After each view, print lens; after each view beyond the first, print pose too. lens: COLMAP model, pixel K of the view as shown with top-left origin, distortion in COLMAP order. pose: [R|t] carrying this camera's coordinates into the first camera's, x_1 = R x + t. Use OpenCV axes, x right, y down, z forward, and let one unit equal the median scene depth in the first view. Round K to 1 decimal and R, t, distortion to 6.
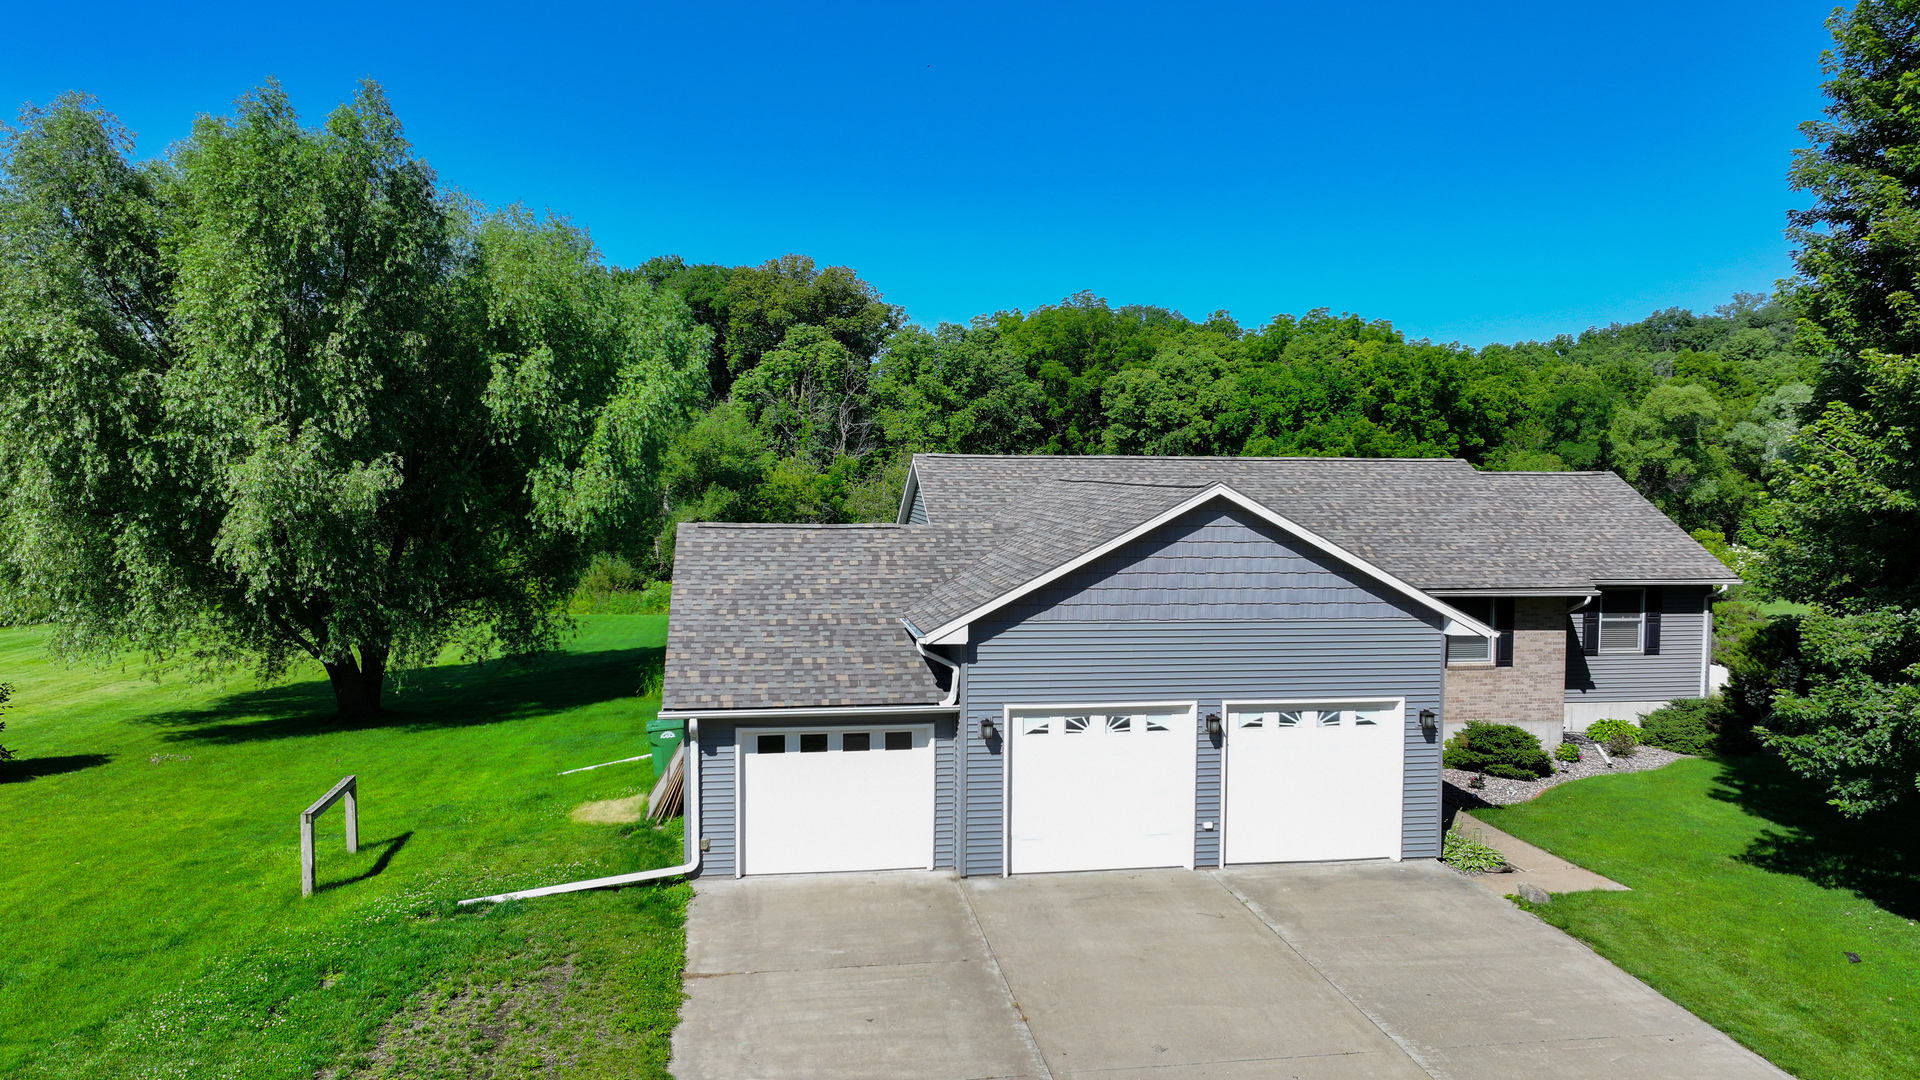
lens RADIAL K [[1343.4, 0, 969.9], [0, 1343.4, 532.0], [0, 0, 1]] dist [0.007280, 0.015587]
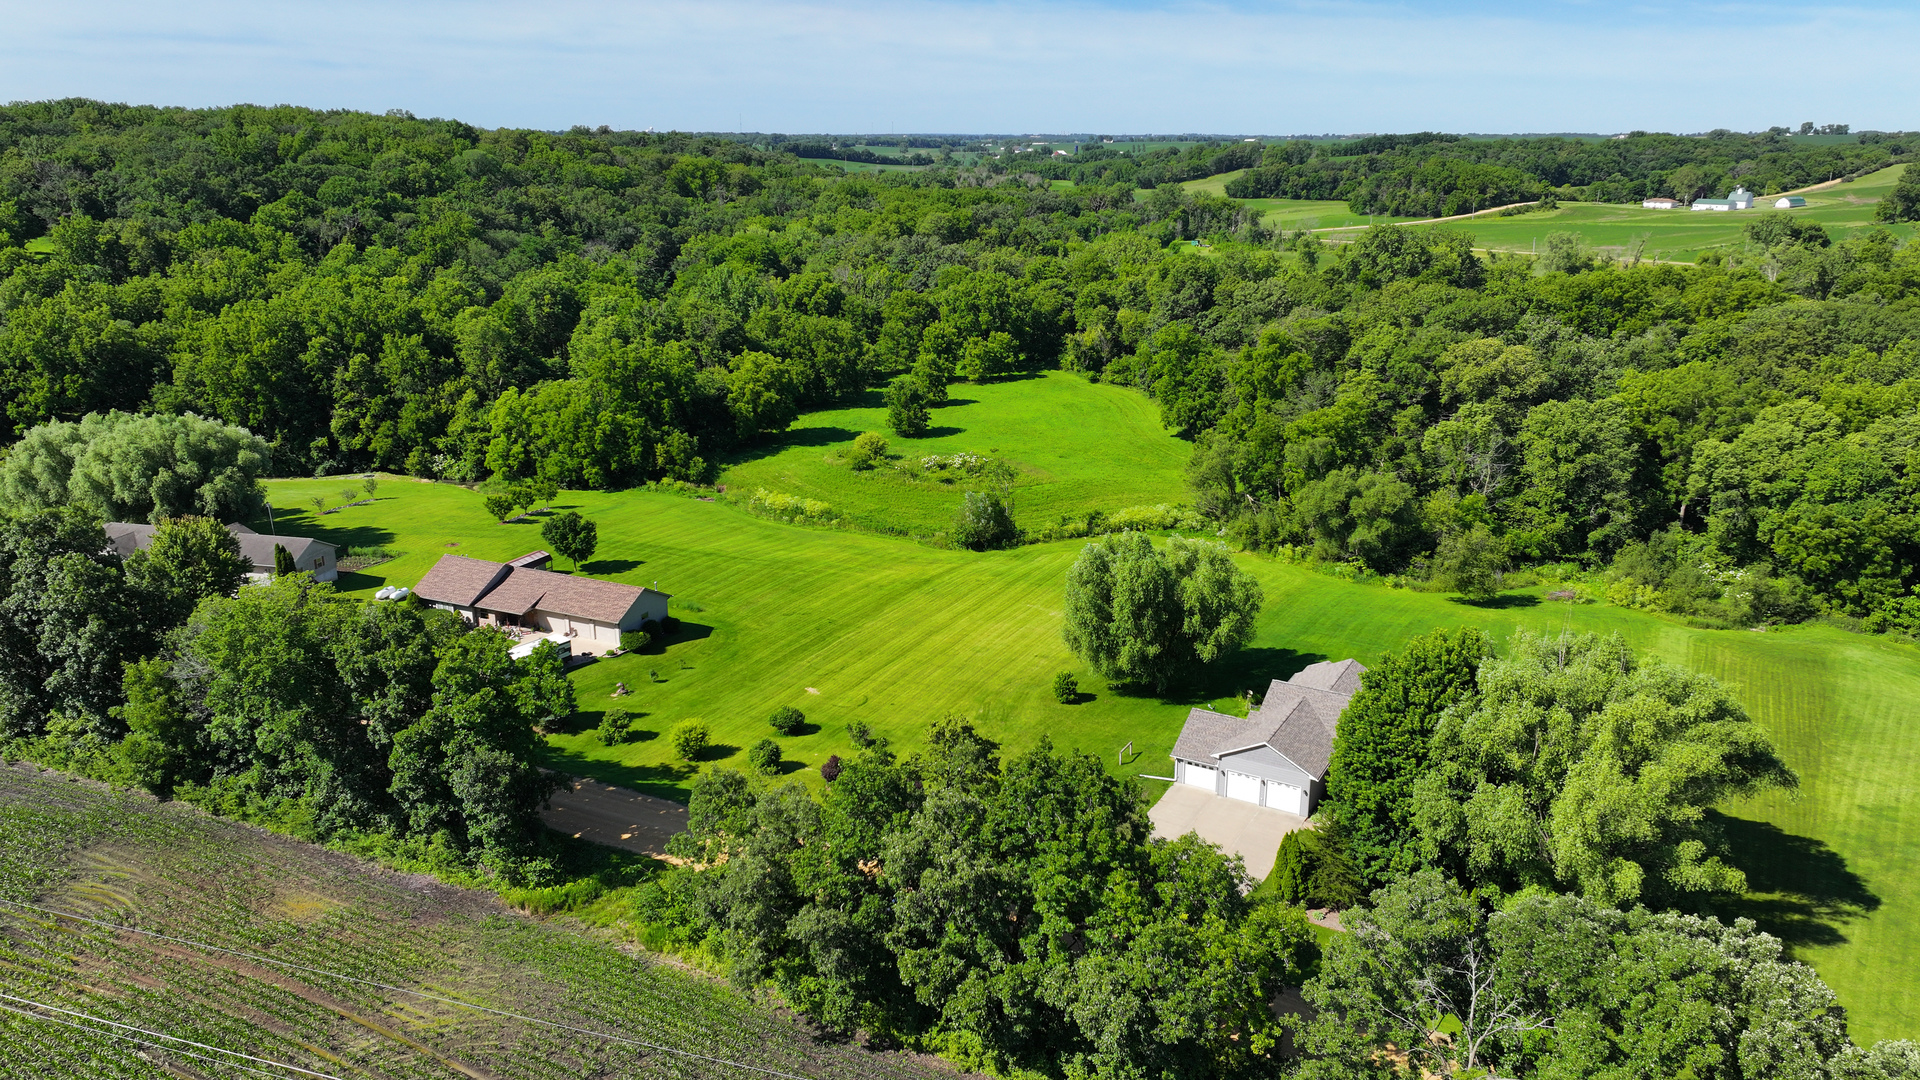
lens RADIAL K [[1343.4, 0, 964.1], [0, 1343.4, 528.2], [0, 0, 1]] dist [0.007280, 0.015587]
pose [[0.769115, 0.168081, -0.616613, 1.735665], [-0.021012, 0.970927, 0.238453, -1.511904], [0.638765, -0.170441, 0.750286, -2.609743]]
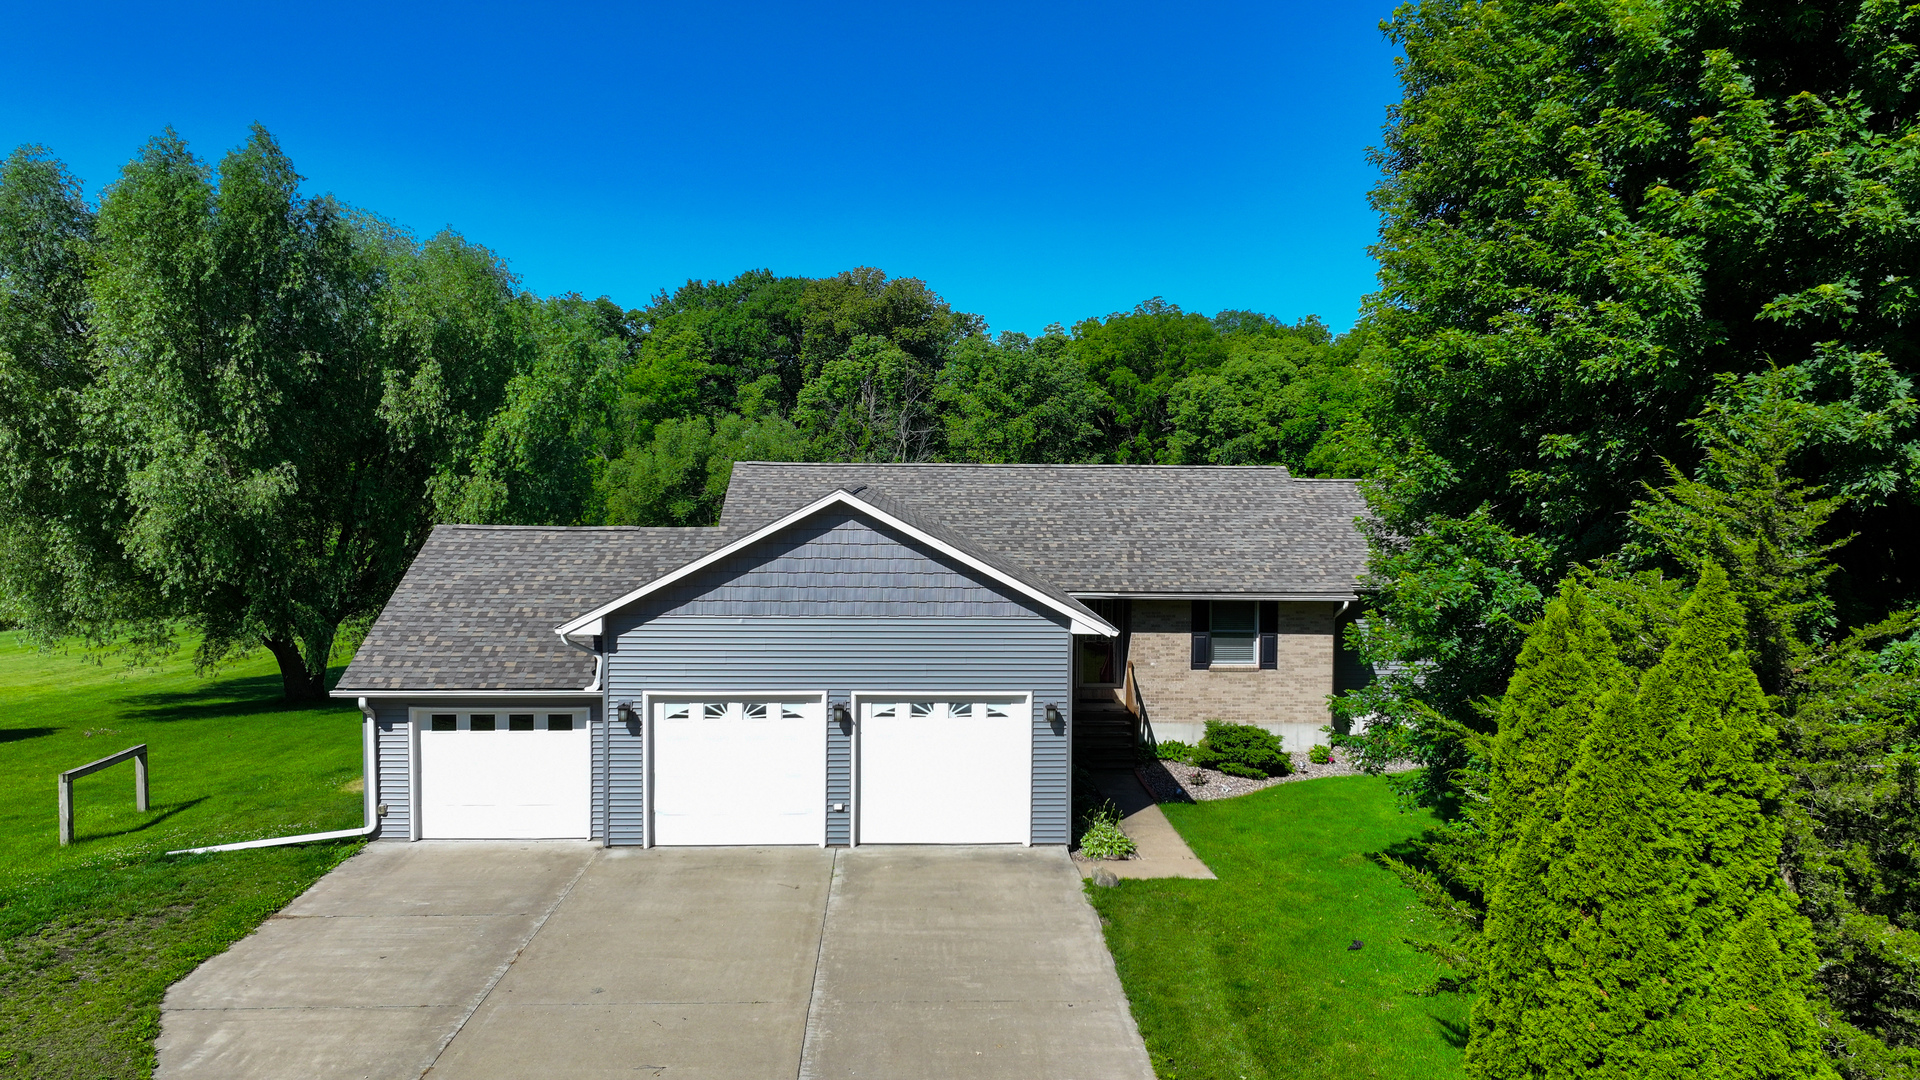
lens RADIAL K [[1343.4, 0, 961.4], [0, 1343.4, 551.0], [0, 0, 1]] dist [0.007280, 0.015587]
pose [[0.992450, 0.006604, -0.122476, 0.296244], [-0.005487, 0.999940, 0.009460, 0.001789], [0.122531, -0.008716, 0.992426, -0.039839]]
